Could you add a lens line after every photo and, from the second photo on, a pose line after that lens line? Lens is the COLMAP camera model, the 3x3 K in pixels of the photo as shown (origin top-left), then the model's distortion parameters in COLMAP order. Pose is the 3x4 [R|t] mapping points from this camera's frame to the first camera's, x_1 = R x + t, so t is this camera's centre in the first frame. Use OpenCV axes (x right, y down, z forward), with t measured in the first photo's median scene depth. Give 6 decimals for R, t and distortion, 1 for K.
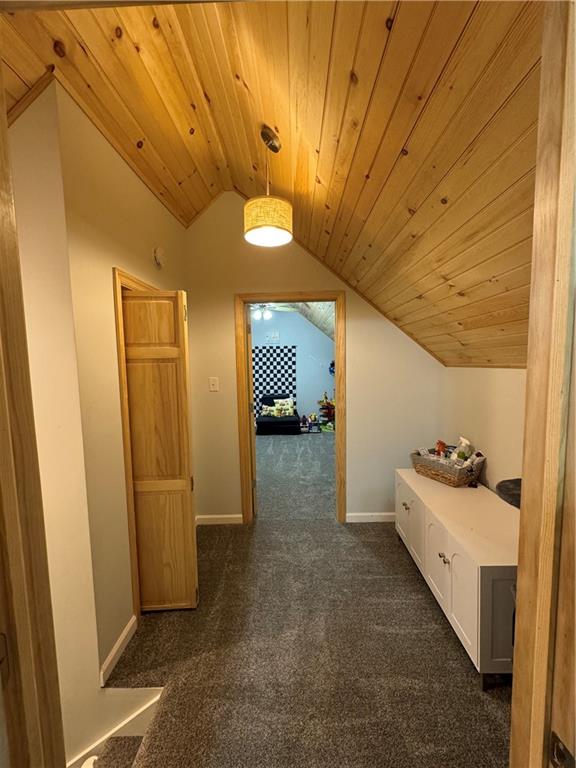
lens RADIAL K [[305.2, 0, 287.4], [0, 305.2, 384.2], [0, 0, 1]] dist [-0.001223, 0.000197]
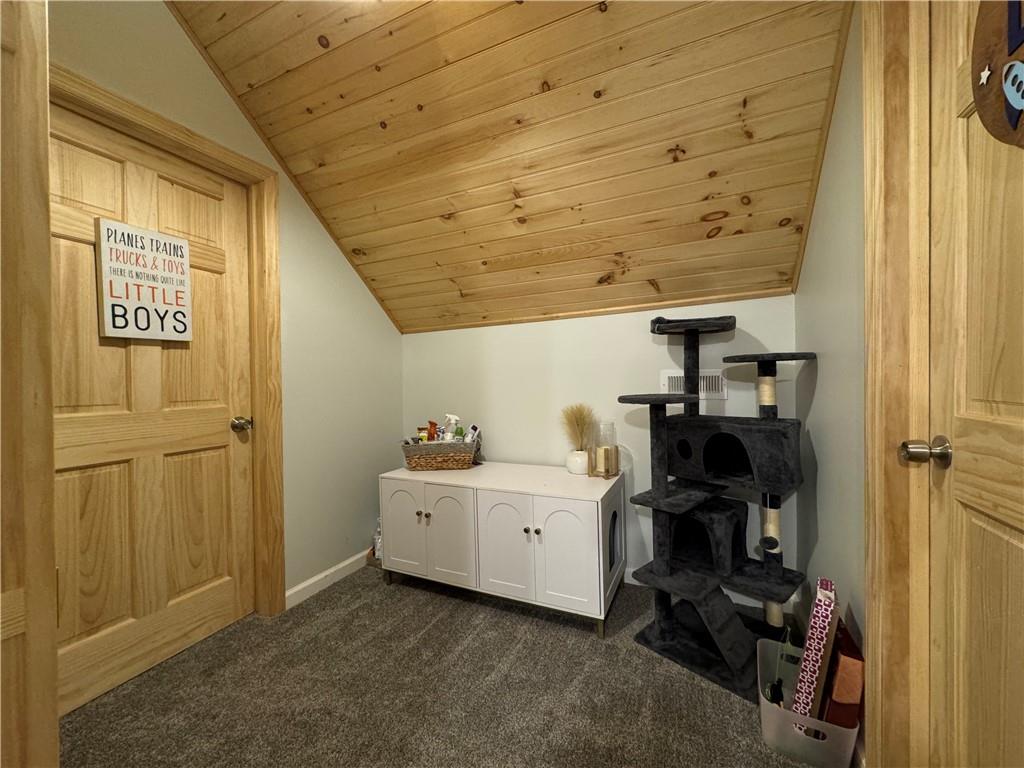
lens RADIAL K [[406.9, 0, 512.6], [0, 406.9, 384.6], [0, 0, 1]] dist [-0.001223, 0.000197]
pose [[0.398984, 0.008749, 0.916916, -0.307891], [0.079200, 0.995889, -0.043966, 0.136123], [-0.913531, 0.090161, 0.396651, 0.350818]]
